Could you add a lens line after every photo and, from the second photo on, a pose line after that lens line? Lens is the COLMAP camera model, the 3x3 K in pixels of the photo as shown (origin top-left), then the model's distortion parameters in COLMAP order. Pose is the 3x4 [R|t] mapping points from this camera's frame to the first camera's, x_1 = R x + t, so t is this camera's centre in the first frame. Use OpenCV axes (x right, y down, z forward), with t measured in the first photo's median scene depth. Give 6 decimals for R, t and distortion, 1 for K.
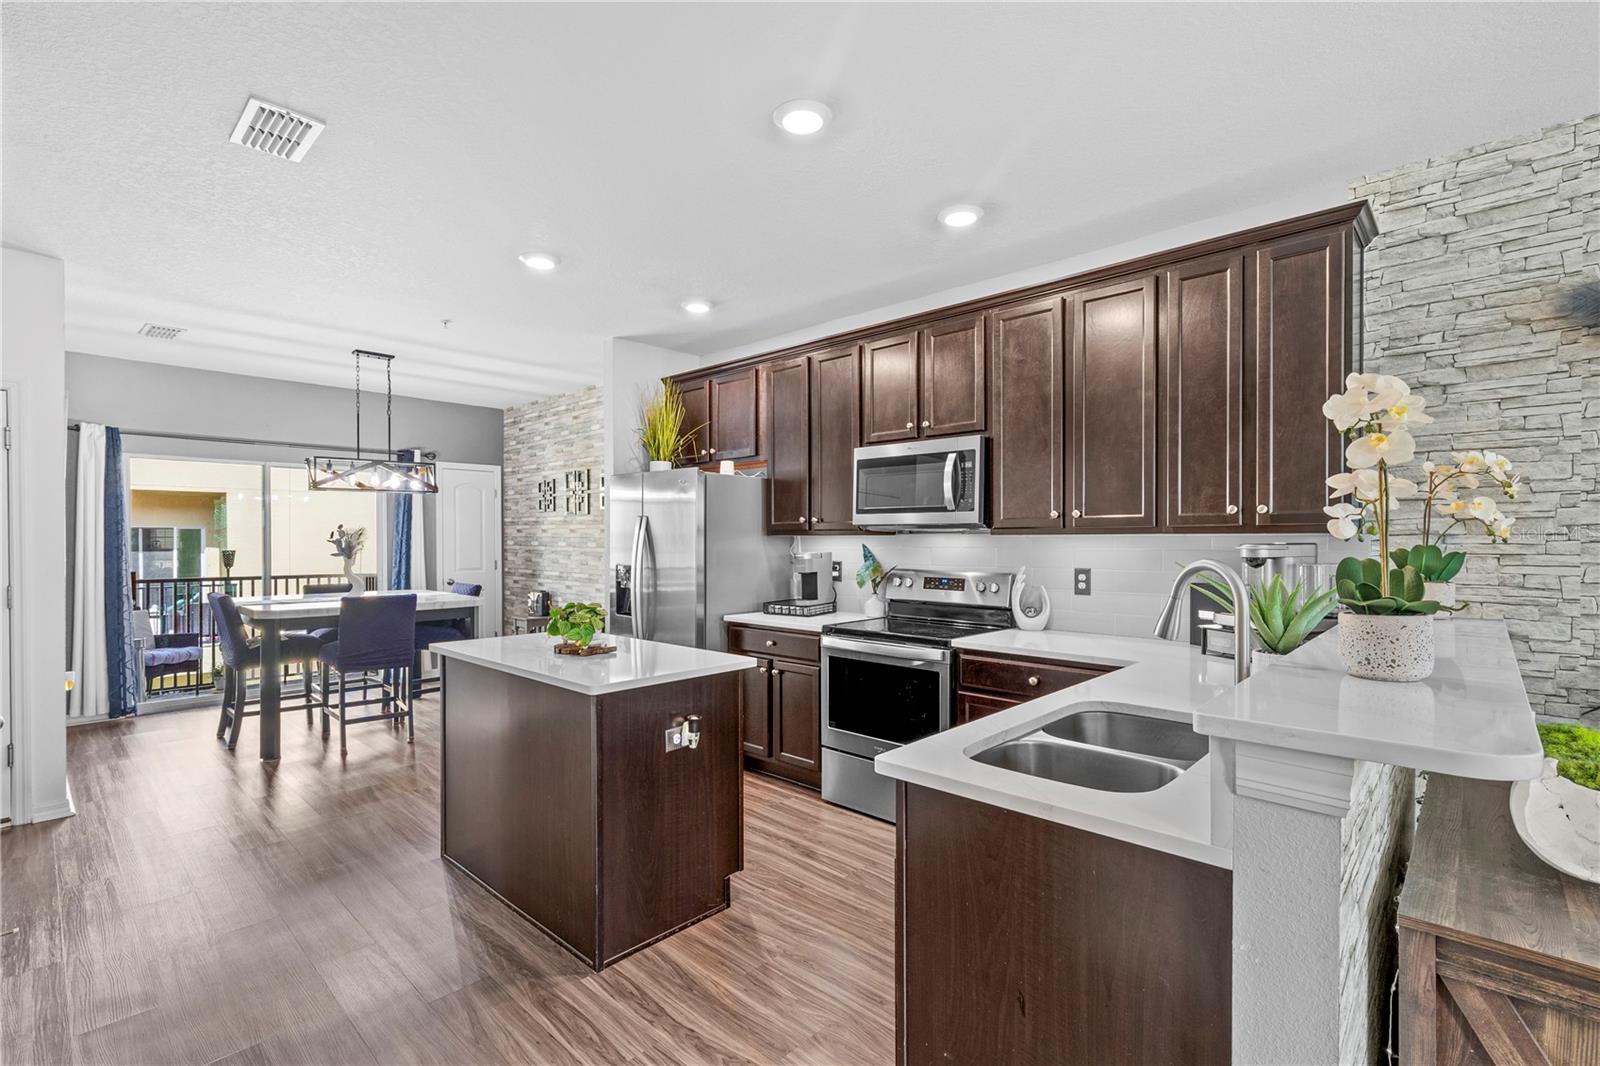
lens RADIAL K [[727.0, 0, 801.3], [0, 727.0, 543.3], [0, 0, 1]] dist [0.011437, -0.001895]
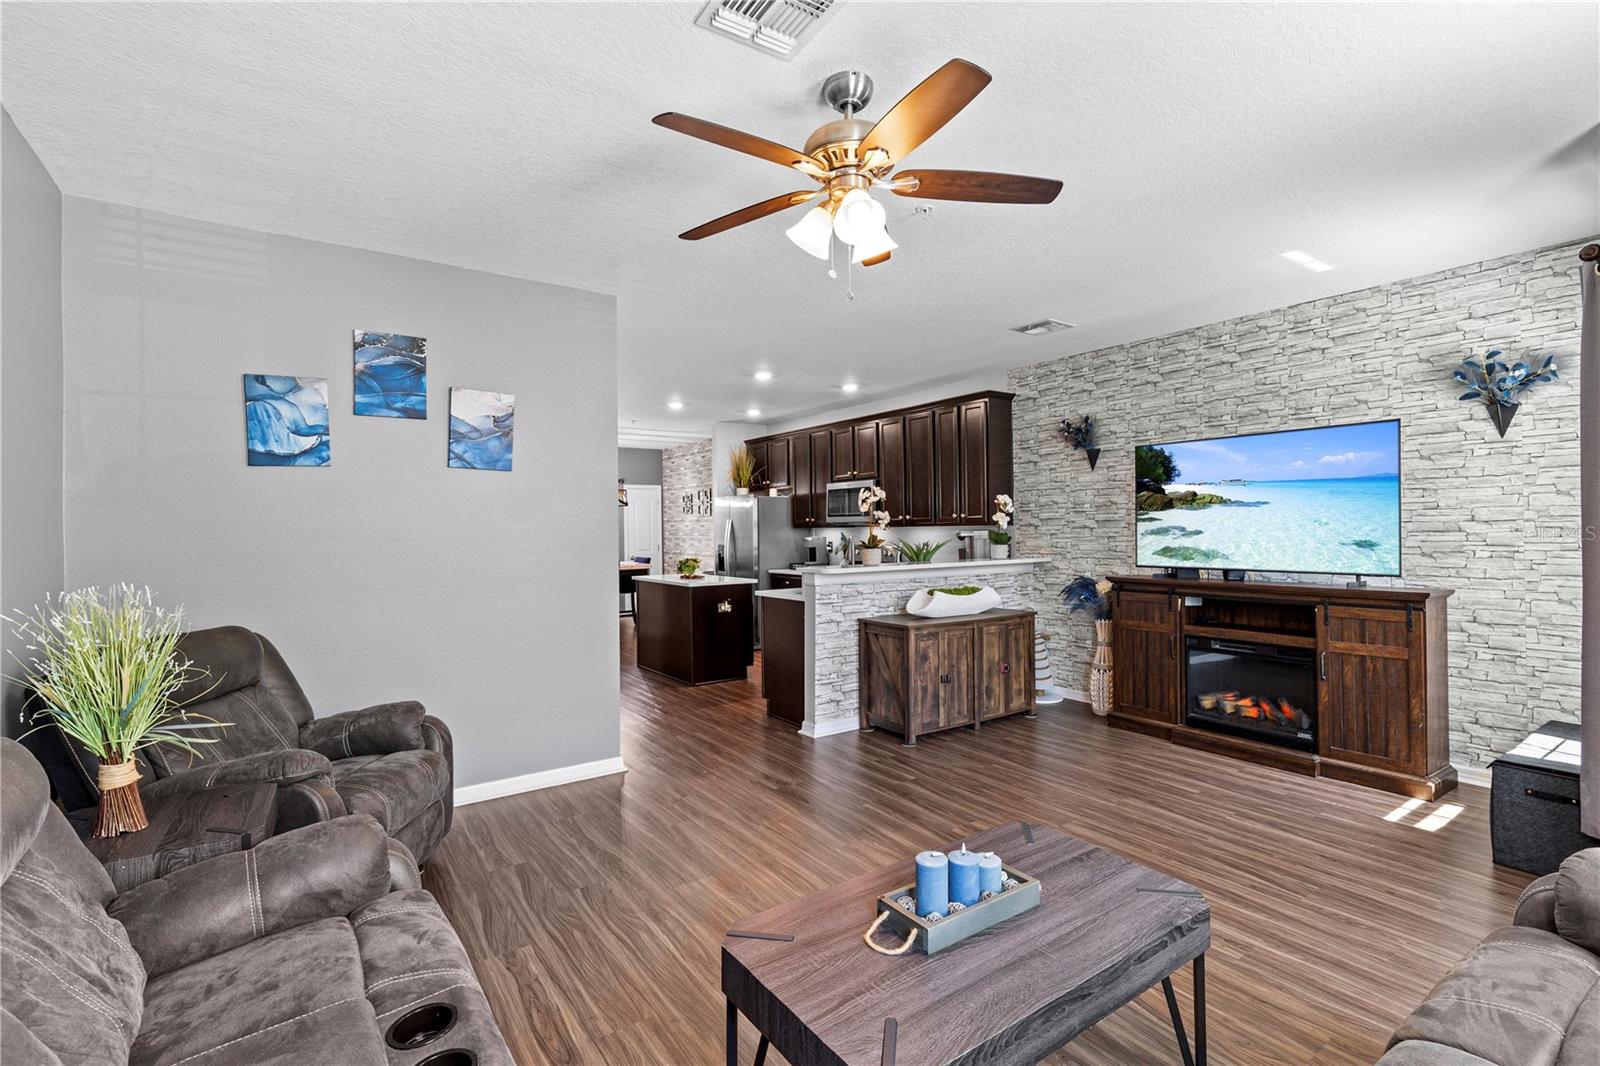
lens RADIAL K [[727.0, 0, 796.7], [0, 727.0, 528.3], [0, 0, 1]] dist [0.011437, -0.001895]
pose [[0.977679, -0.012151, -0.209751, 0.423202], [0.010524, 0.999905, -0.008869, 0.006942], [0.209839, 0.006463, 0.977715, -0.990665]]
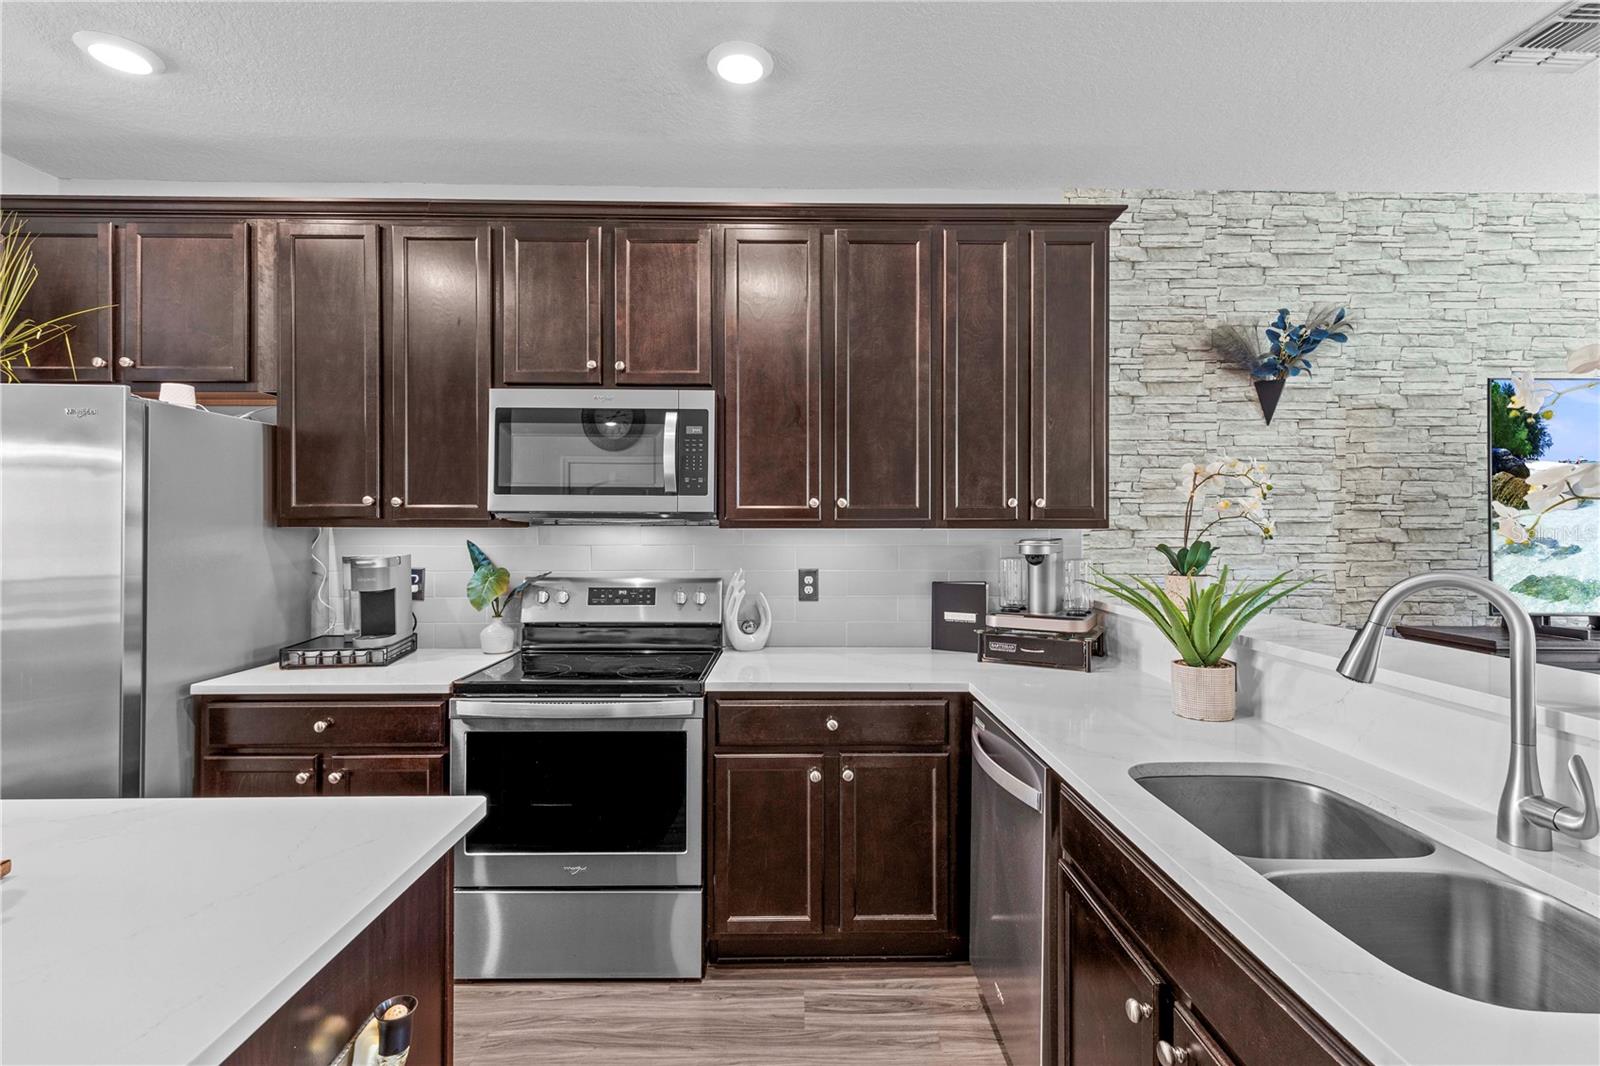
lens RADIAL K [[727.0, 0, 805.1], [0, 727.0, 527.5], [0, 0, 1]] dist [0.011437, -0.001895]
pose [[0.721664, 0.002275, 0.692239, -0.171307], [0.001923, 0.999984, -0.005292, -0.007640], [-0.692241, 0.005150, 0.721648, 0.375065]]
